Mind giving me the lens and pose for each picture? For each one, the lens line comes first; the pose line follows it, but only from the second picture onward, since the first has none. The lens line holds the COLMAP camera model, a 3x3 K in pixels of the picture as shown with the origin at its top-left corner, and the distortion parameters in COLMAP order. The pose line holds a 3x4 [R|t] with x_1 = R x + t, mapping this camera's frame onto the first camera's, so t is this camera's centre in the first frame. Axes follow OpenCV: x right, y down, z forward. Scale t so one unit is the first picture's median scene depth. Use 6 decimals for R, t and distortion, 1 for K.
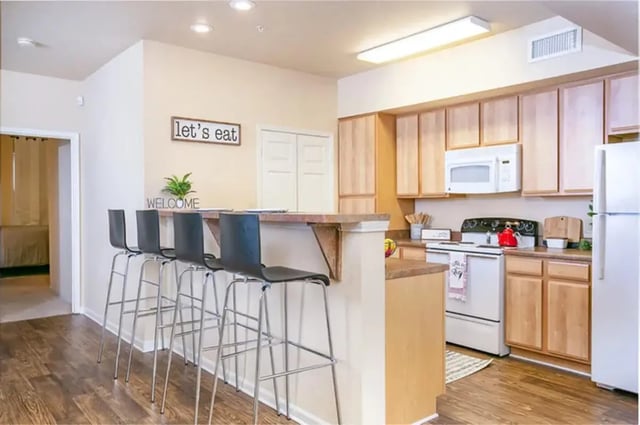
lens RADIAL K [[494.7, 0, 320.0], [0, 494.7, 212.5], [0, 0, 1]] dist [0.005023, 0.002209]
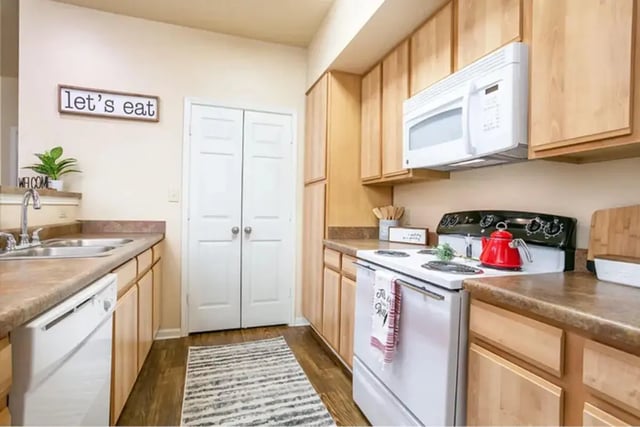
lens RADIAL K [[311.8, 0, 320.3], [0, 311.8, 211.4], [0, 0, 1]] dist [-0.048223, 0.031138]
pose [[0.937055, 0.019861, -0.348618, 0.312867], [-0.023697, 0.999696, -0.006741, 0.019444], [0.348378, 0.014578, 0.937241, 0.642356]]
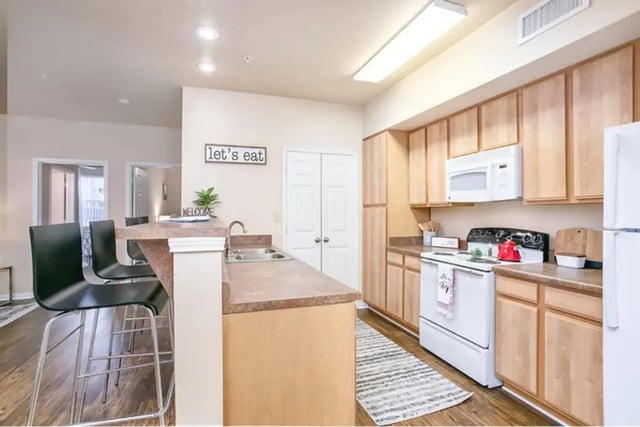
lens RADIAL K [[311.8, 0, 320.3], [0, 311.8, 211.4], [0, 0, 1]] dist [-0.048223, 0.031138]
pose [[0.937803, 0.001252, -0.347165, 0.247938], [-0.006940, 0.999861, -0.015142, -0.009858], [0.347098, 0.016609, 0.937682, 0.350654]]
